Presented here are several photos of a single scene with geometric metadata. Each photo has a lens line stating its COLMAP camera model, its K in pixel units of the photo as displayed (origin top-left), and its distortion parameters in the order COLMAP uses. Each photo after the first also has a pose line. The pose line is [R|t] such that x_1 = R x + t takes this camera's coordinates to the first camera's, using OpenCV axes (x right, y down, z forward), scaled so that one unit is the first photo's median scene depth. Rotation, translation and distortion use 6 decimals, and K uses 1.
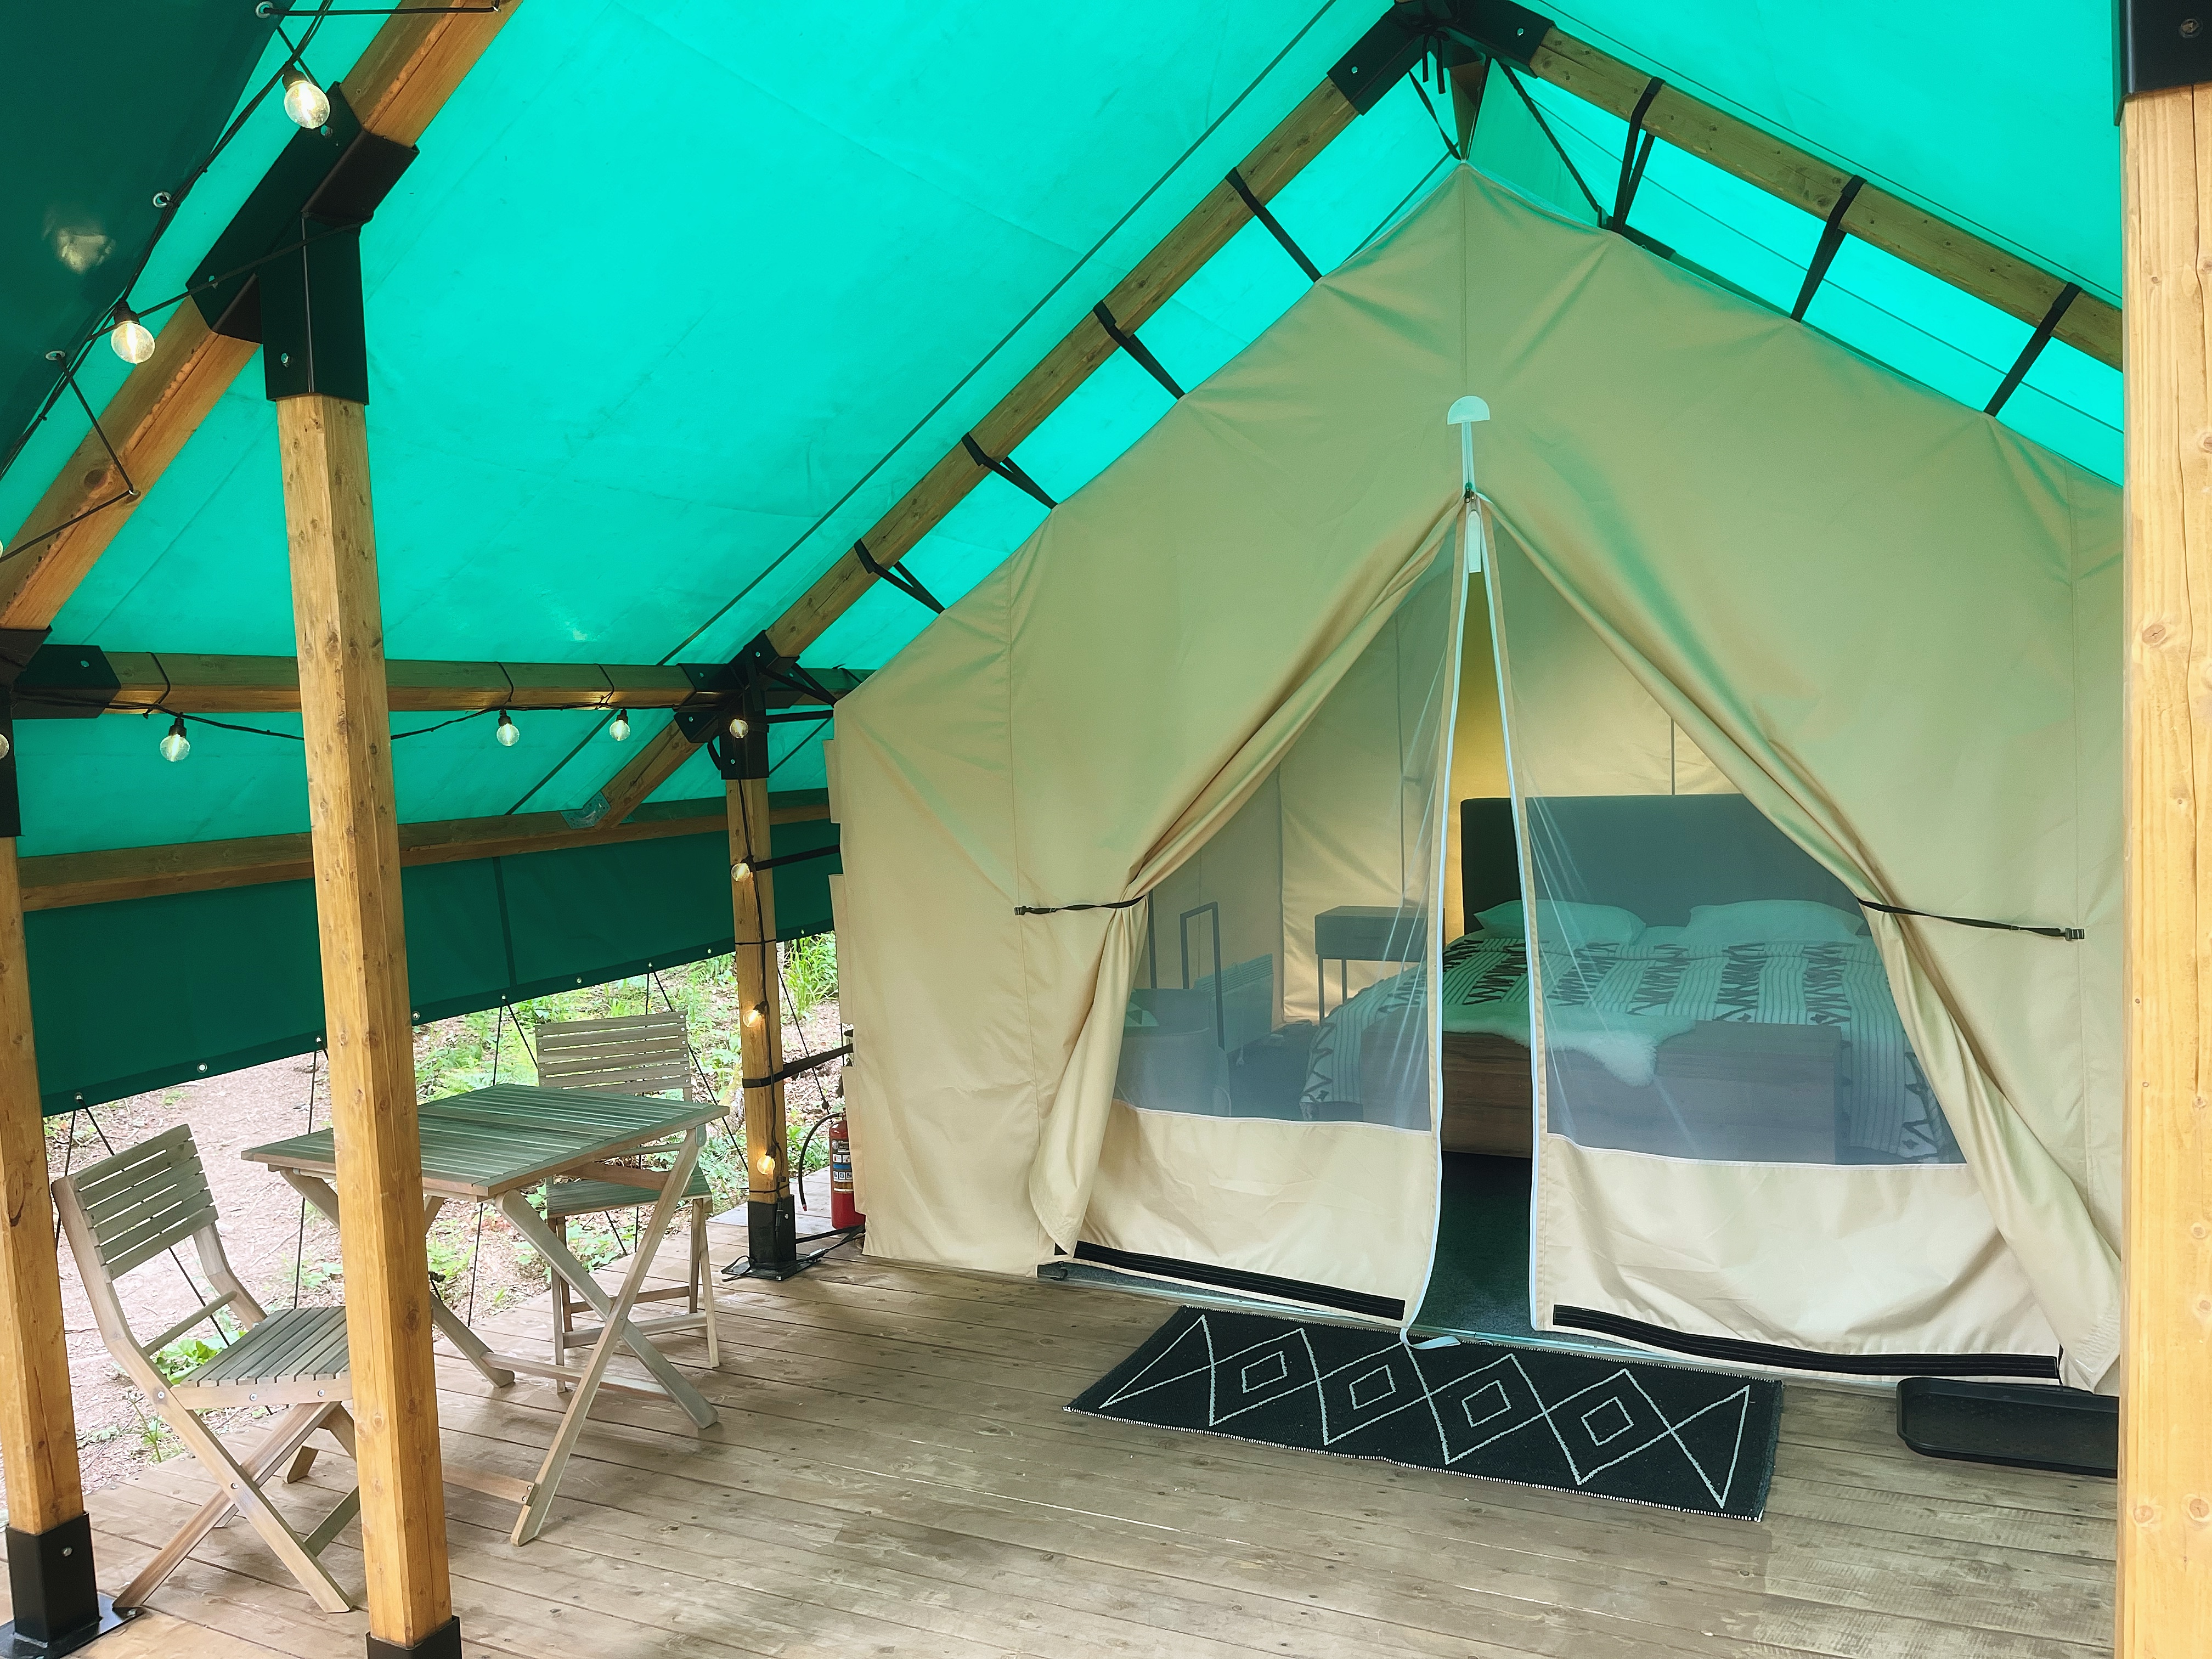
lens RADIAL K [[1668.2, 0, 1085.5], [0, 1668.2, 827.6], [0, 0, 1]] dist [0.051104, -0.078648]
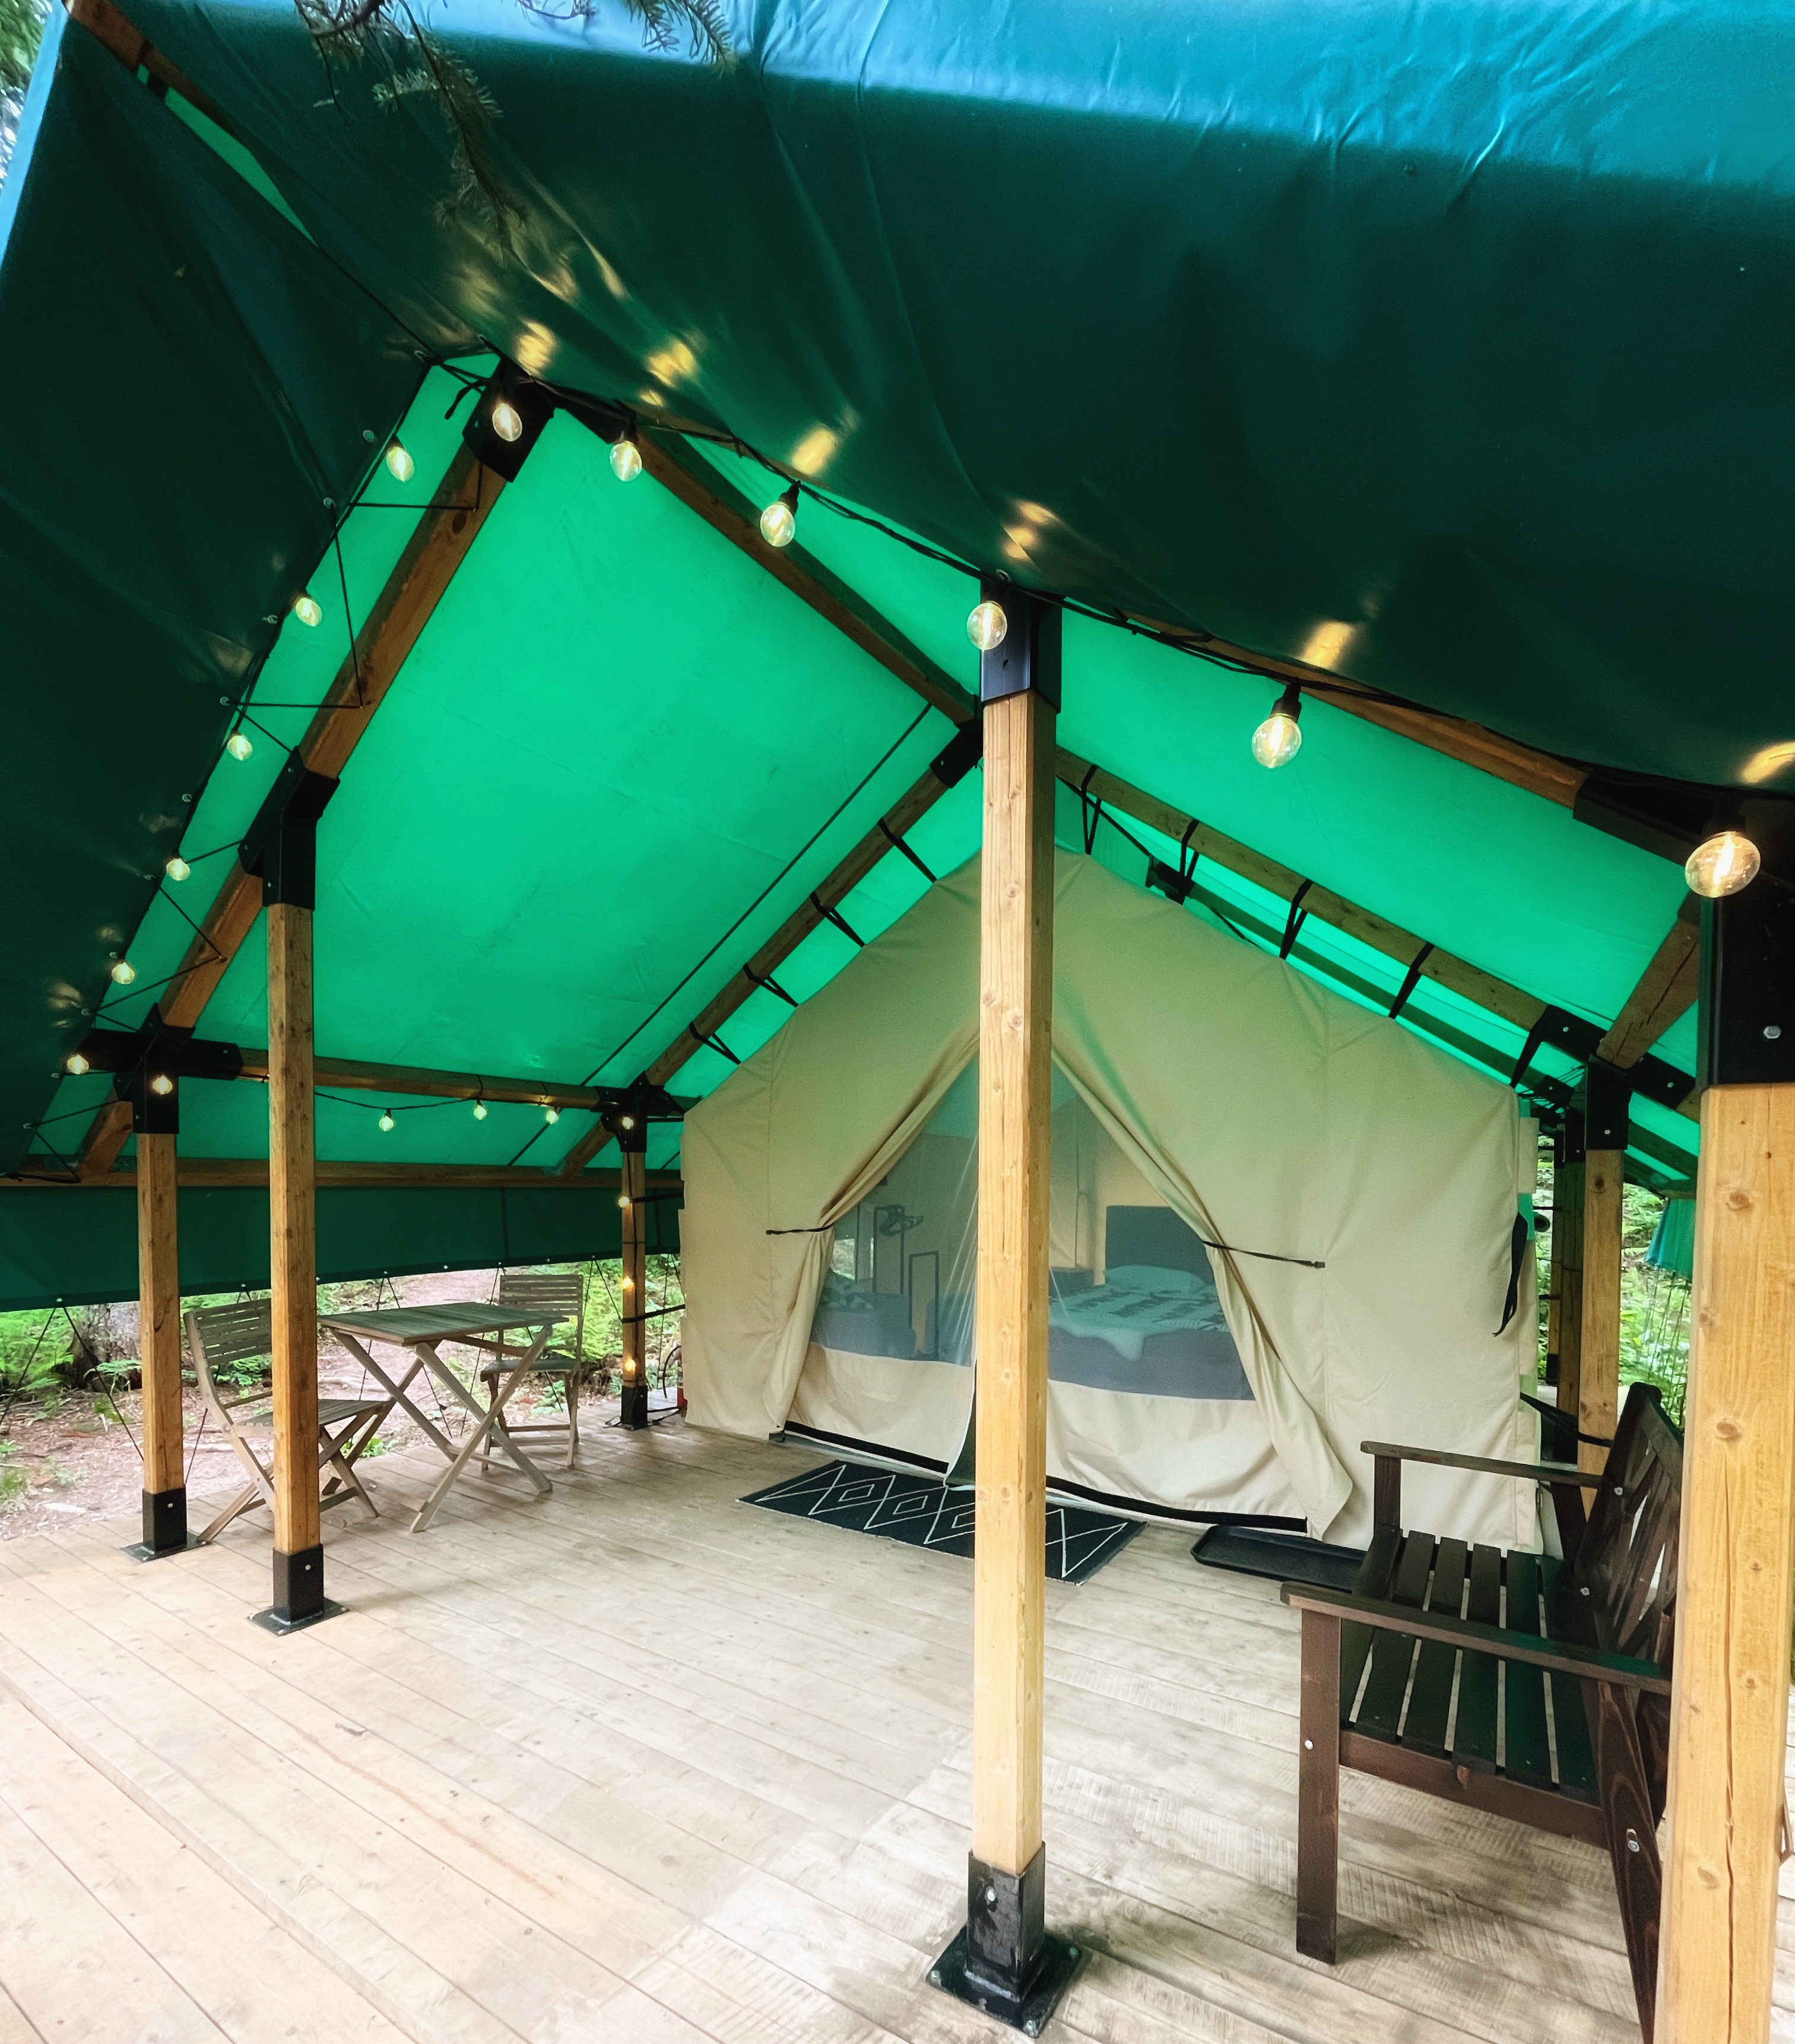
lens RADIAL K [[973.4, 0, 886.1], [0, 973.4, 1205.4], [0, 0, 1]] dist [-0.007705, 0.001132]
pose [[0.990927, 0.056210, -0.122085, 0.239519], [-0.060437, 0.997684, -0.031198, 0.053068], [0.120049, 0.038294, 0.992029, -0.017443]]
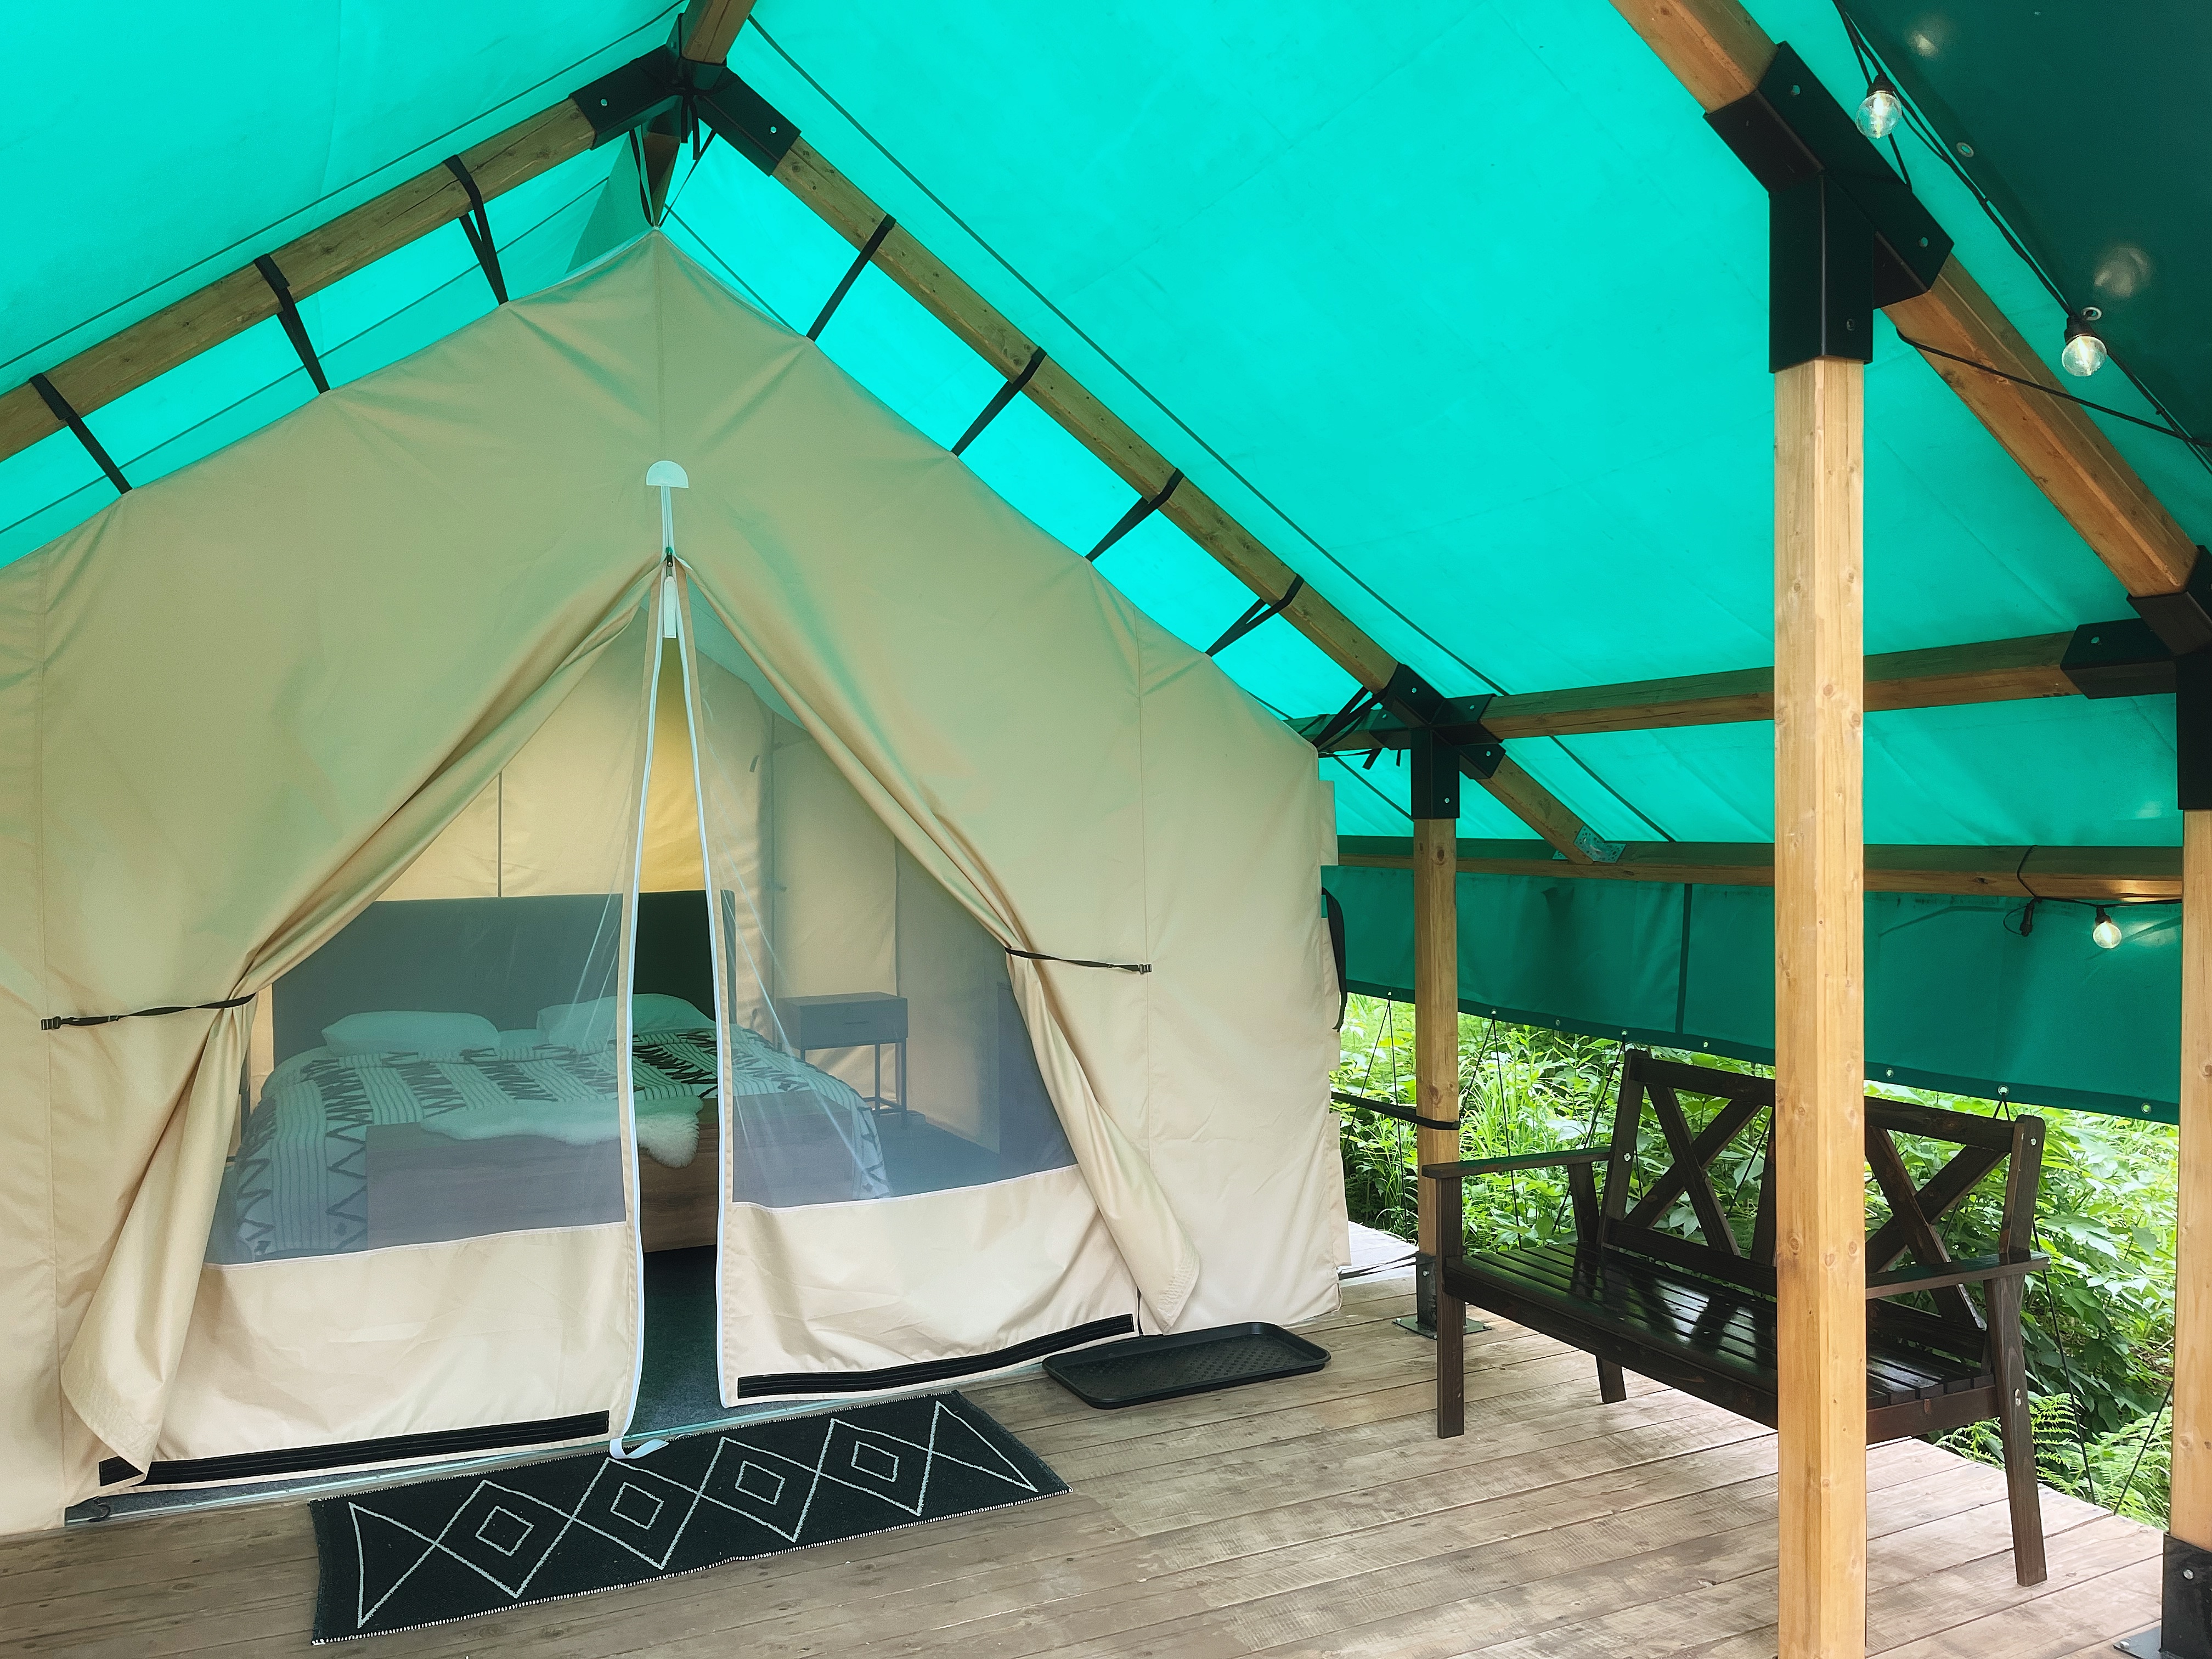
lens RADIAL K [[1668.2, 0, 1091.6], [0, 1668.2, 824.8], [0, 0, 1]] dist [0.051104, -0.078648]
pose [[0.629223, 0.030874, 0.776612, -0.376673], [0.036576, 0.996927, -0.069267, 0.035304], [-0.776364, 0.071990, 0.626160, 0.198441]]
